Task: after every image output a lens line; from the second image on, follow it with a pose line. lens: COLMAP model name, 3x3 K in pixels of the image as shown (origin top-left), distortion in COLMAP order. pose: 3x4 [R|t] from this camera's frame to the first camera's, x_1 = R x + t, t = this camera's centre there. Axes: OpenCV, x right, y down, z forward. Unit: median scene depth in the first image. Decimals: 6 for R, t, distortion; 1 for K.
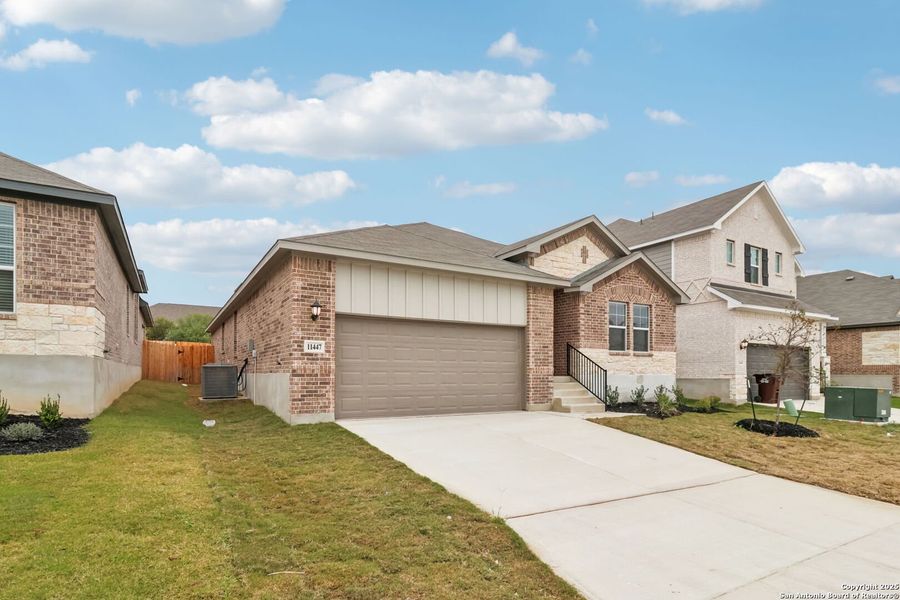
lens RADIAL K [[471.9, 0, 448.0], [0, 471.9, 371.7], [0, 0, 1]] dist [0.000335, -0.000168]
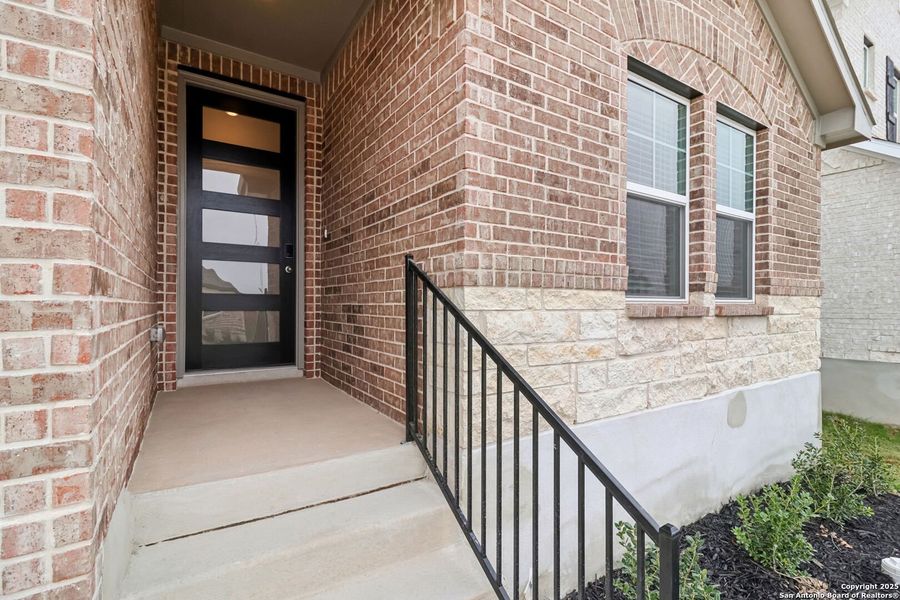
lens RADIAL K [[417.3, 0, 450.4], [0, 417.3, 304.2], [0, 0, 1]] dist [-0.000872, -0.000112]
pose [[0.999412, 0.000366, 0.034276, 0.298259], [-0.000481, 0.999994, 0.003353, -0.049724], [-0.034275, -0.003367, 0.999407, 0.949700]]
